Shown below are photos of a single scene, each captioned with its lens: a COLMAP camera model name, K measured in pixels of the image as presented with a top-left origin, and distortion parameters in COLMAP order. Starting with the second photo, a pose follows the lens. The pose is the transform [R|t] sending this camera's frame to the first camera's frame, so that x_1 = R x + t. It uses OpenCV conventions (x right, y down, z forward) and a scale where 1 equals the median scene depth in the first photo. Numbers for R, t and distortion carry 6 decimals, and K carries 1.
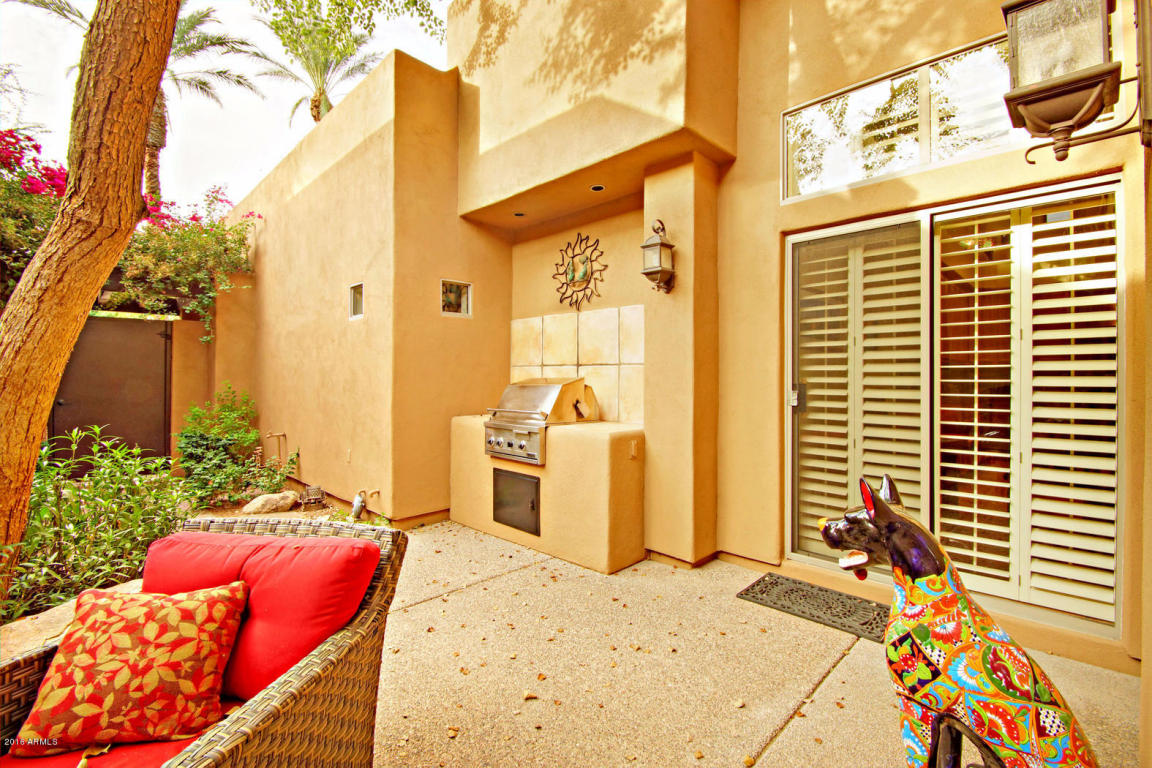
lens RADIAL K [[517.2, 0, 584.3], [0, 517.2, 376.3], [0, 0, 1]] dist [0.002935, -0.009727]
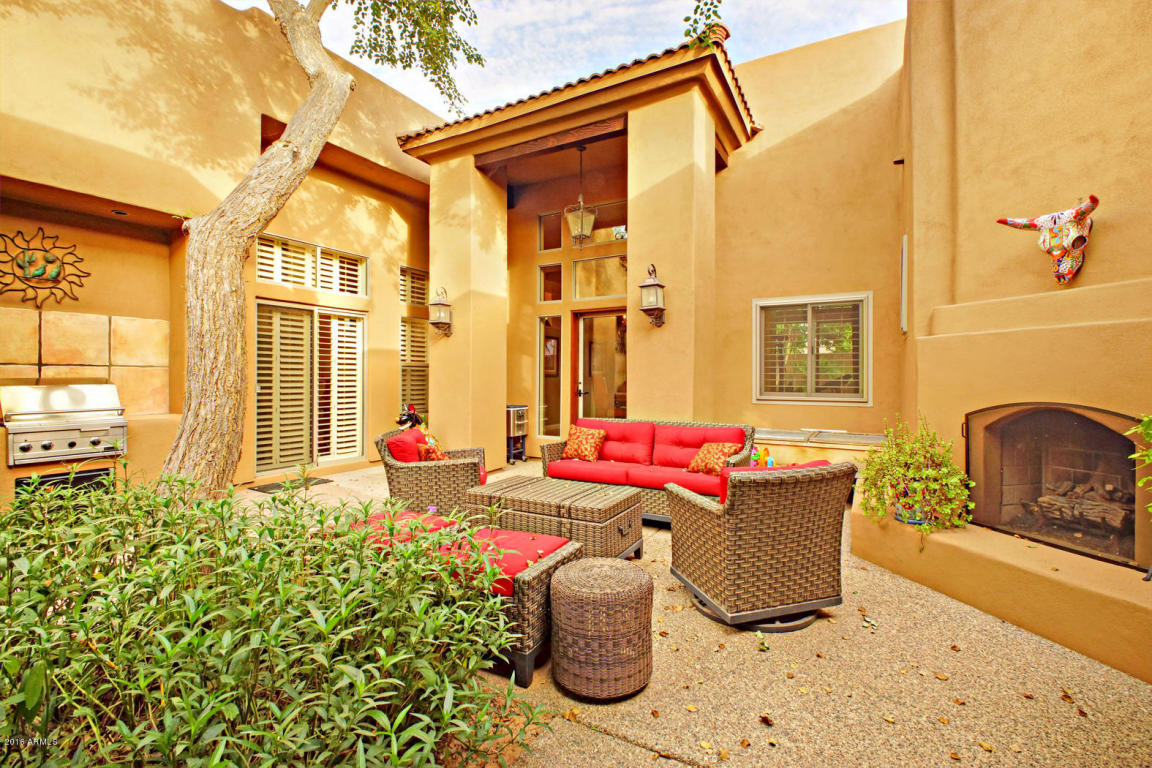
lens RADIAL K [[517.2, 0, 578.2], [0, 517.2, 378.9], [0, 0, 1]] dist [0.002935, -0.009727]
pose [[-0.253593, -0.006592, 0.967289, -1.669956], [-0.003842, 0.999976, 0.005807, -0.006133], [-0.967303, -0.002243, -0.253612, 0.372107]]
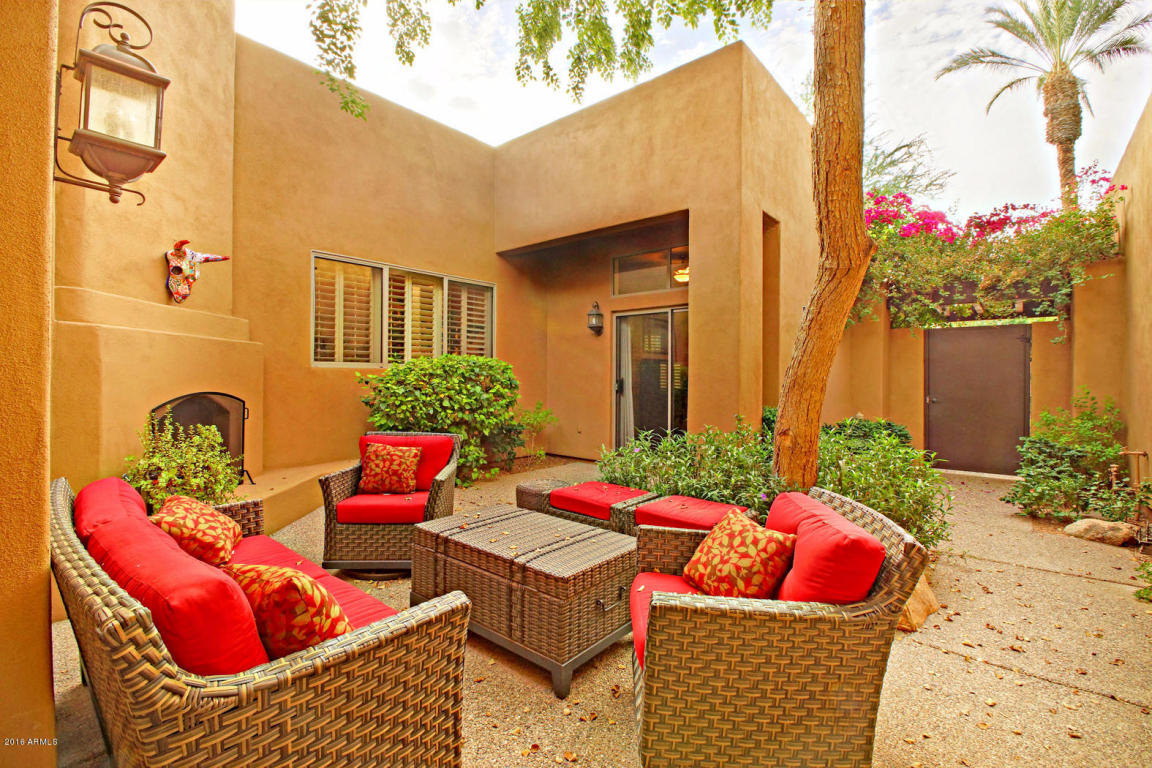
lens RADIAL K [[517.2, 0, 583.0], [0, 517.2, 376.1], [0, 0, 1]] dist [0.002935, -0.009727]
pose [[0.064186, -0.002877, -0.997934, 0.273097], [-0.004290, 0.999986, -0.003159, -0.000364], [0.997929, 0.004484, 0.064172, 0.167962]]
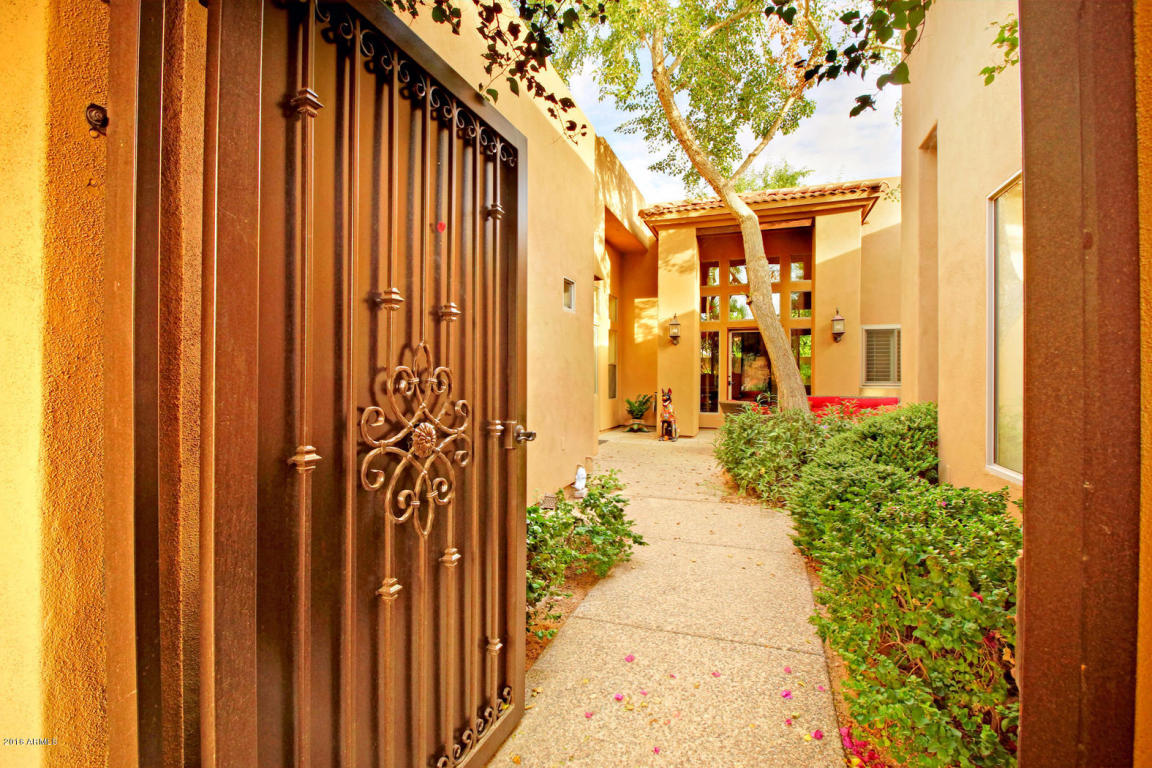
lens RADIAL K [[517.2, 0, 577.1], [0, 517.2, 380.7], [0, 0, 1]] dist [0.002935, -0.009727]
pose [[-0.415623, -0.005955, 0.909517, -2.144752], [-0.008423, 0.999961, 0.002698, 0.051290], [-0.909498, -0.006539, -0.415657, 2.142395]]
